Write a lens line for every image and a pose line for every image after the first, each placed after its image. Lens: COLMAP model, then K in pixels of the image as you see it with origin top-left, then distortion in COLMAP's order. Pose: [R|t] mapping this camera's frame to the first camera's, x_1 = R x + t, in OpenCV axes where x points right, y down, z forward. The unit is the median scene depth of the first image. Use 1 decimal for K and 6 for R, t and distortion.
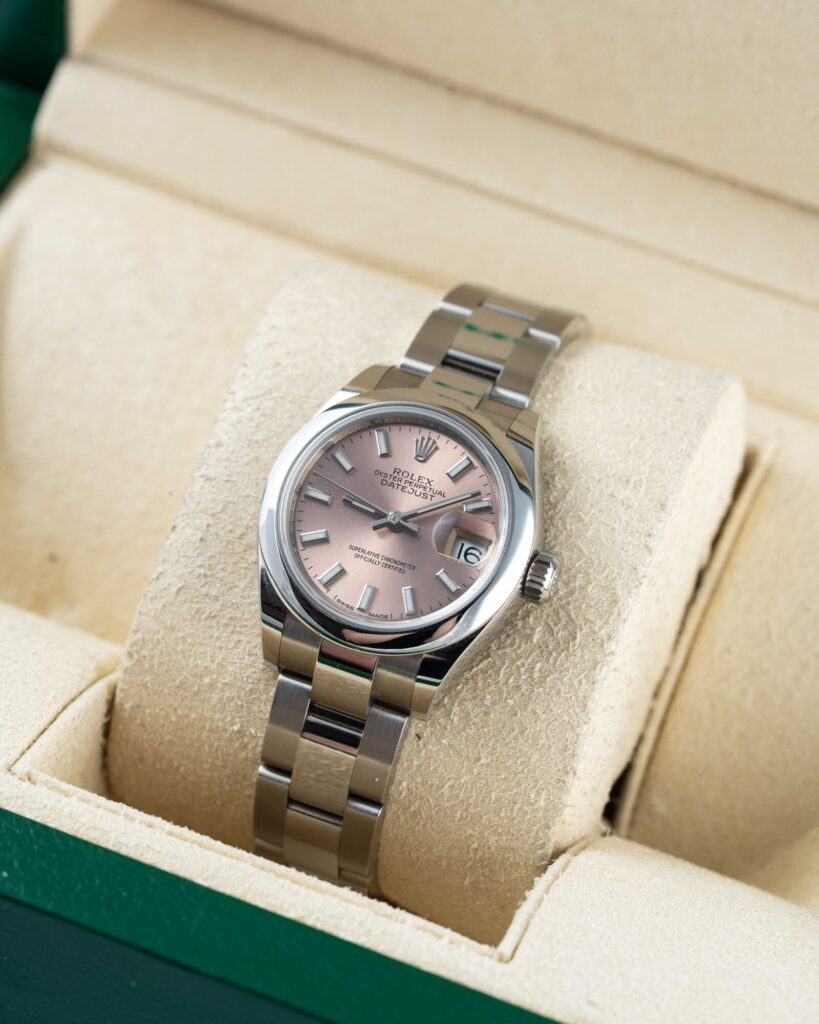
lens RADIAL K [[4614.0, 0, 409.5], [0, 4614.0, 512.0], [0, 0, 1]] dist [-0.172972, 2.869554]
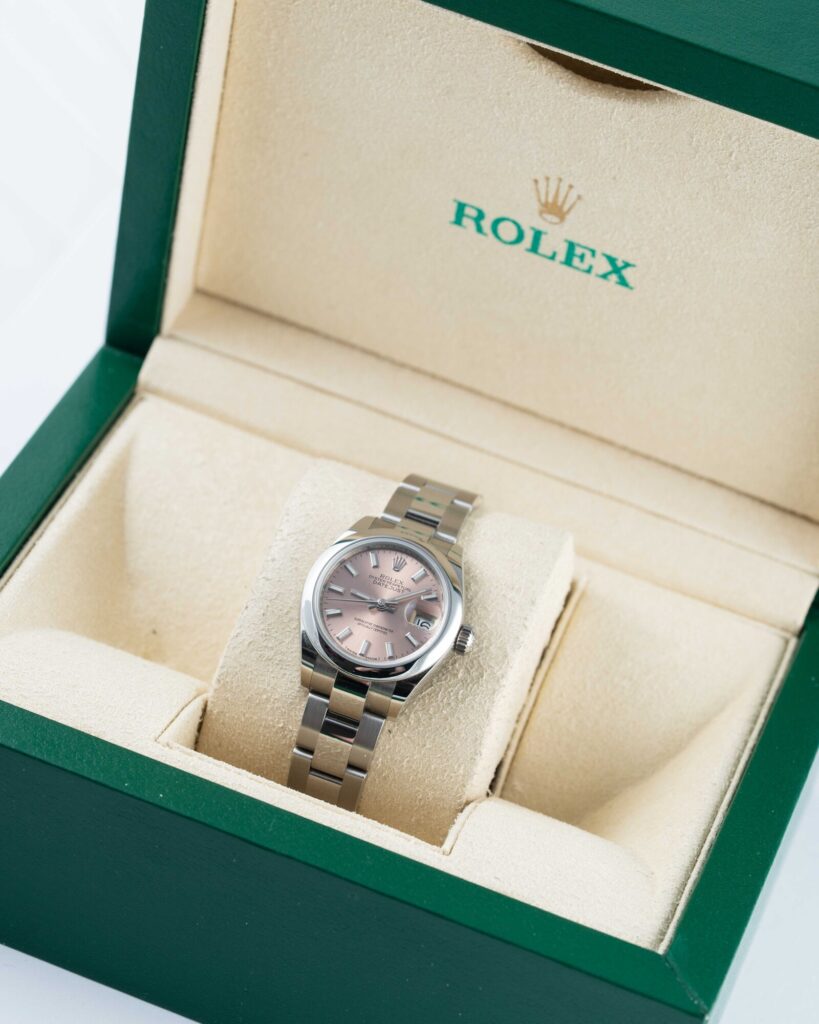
lens RADIAL K [[4614.0, 0, 409.5], [0, 4614.0, 512.0], [0, 0, 1]] dist [-0.172972, 2.869554]
pose [[0.992859, 0.035586, 0.113862, -0.186782], [-0.025882, 0.995994, -0.085593, 0.112717], [-0.116451, 0.082035, 0.989803, -0.696127]]
